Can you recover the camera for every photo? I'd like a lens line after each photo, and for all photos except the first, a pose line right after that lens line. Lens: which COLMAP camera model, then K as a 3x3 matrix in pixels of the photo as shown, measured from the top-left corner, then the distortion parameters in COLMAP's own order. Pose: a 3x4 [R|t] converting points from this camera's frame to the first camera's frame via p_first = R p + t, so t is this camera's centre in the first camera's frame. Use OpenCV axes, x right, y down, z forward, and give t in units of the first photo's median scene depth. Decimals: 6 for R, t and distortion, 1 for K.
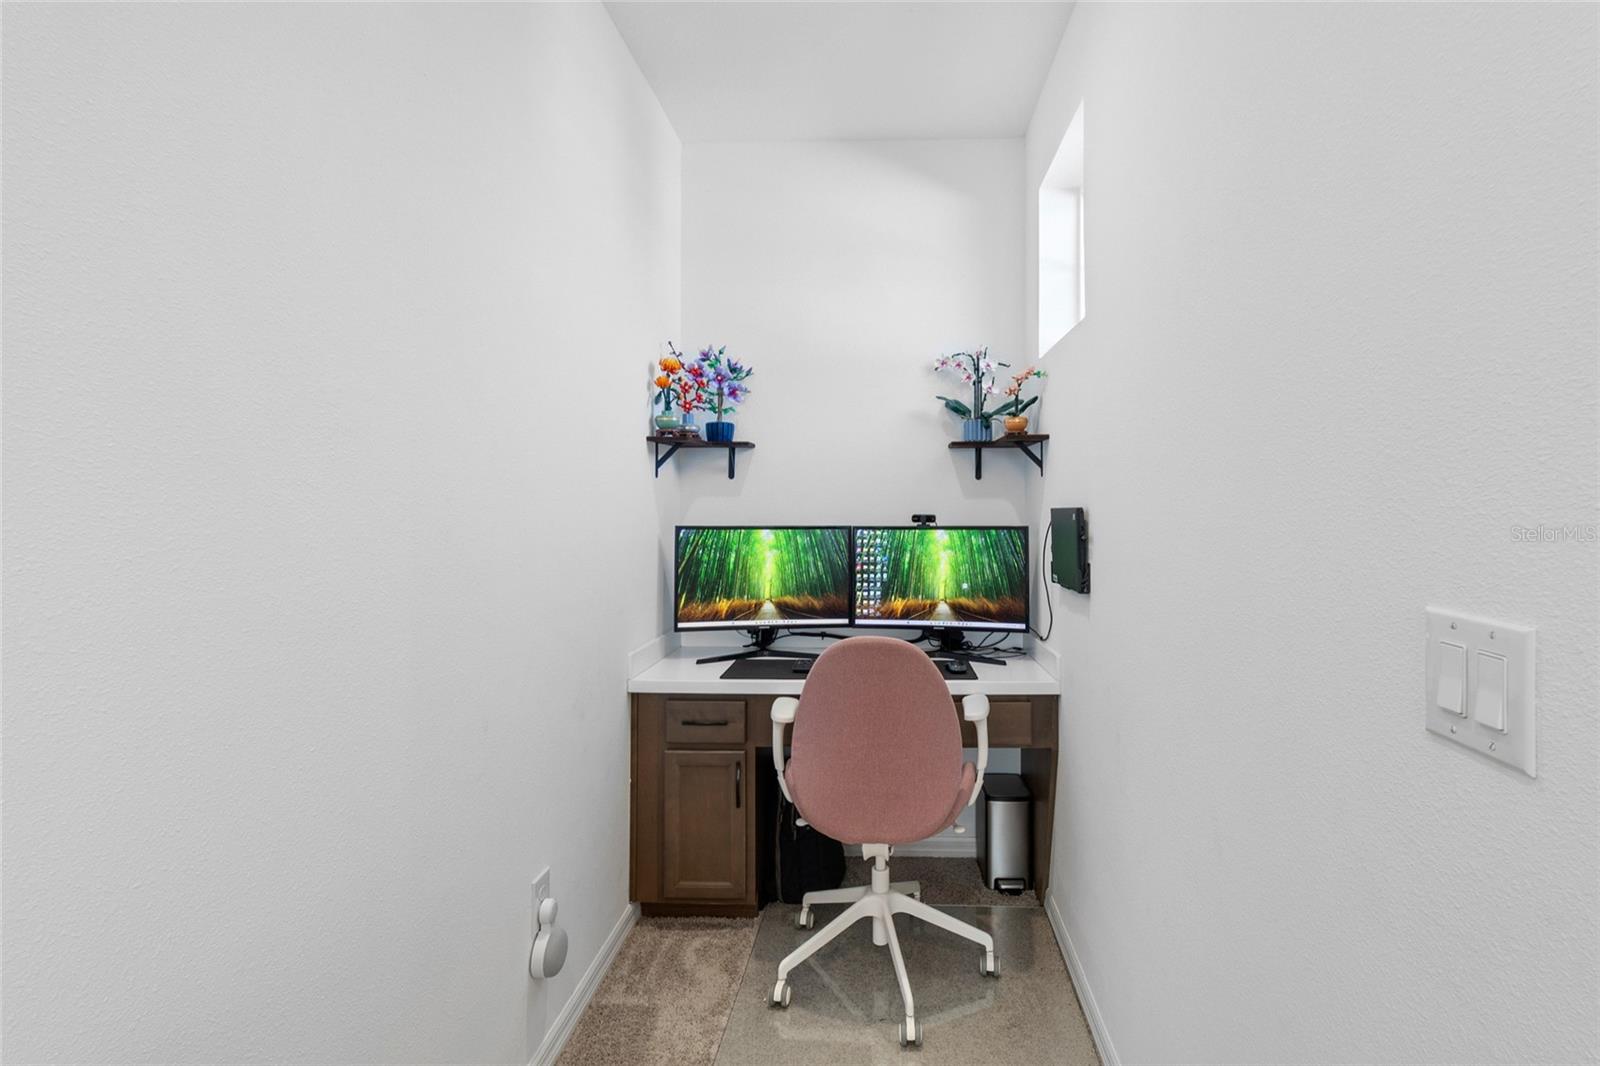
lens RADIAL K [[766.2, 0, 869.8], [0, 766.2, 480.3], [0, 0, 1]] dist [-0.001734, -0.000262]
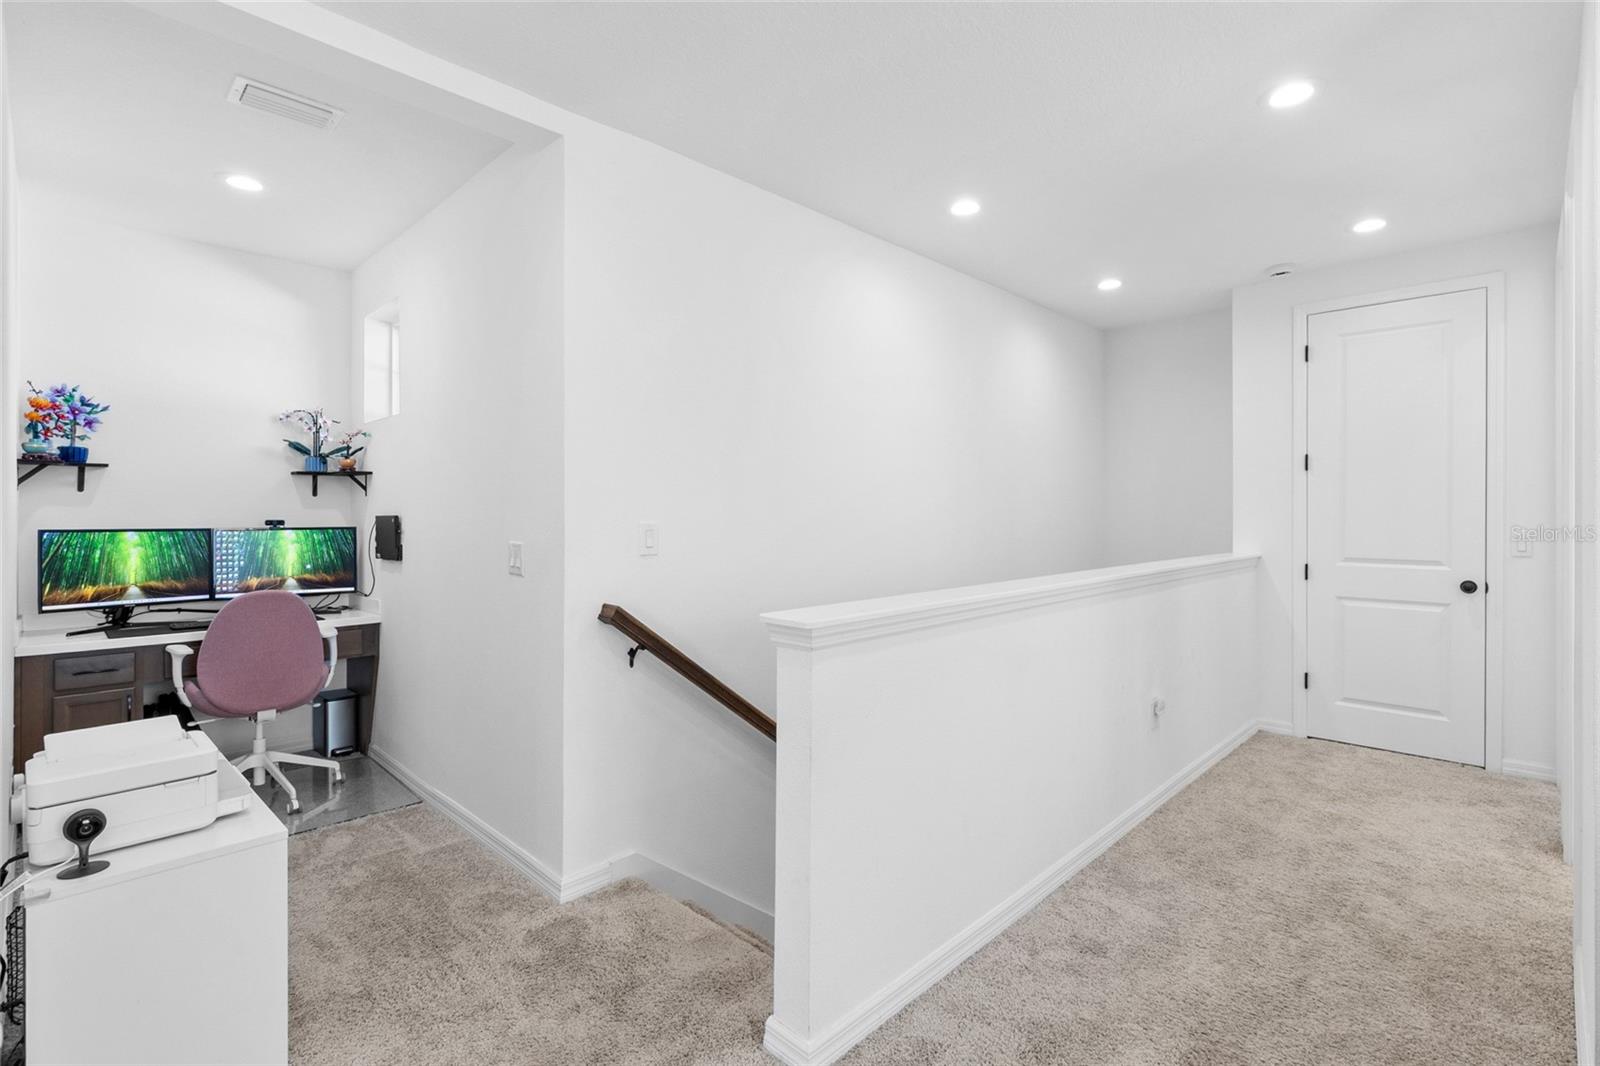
lens RADIAL K [[747.6, 0, 818.0], [0, 747.6, 527.9], [0, 0, 1]] dist [-0.010070, 0.000237]
pose [[0.680106, -0.011336, 0.733026, -0.267162], [-0.028116, 0.998742, 0.041532, -0.028998], [-0.732574, -0.048856, 0.678932, -0.737212]]
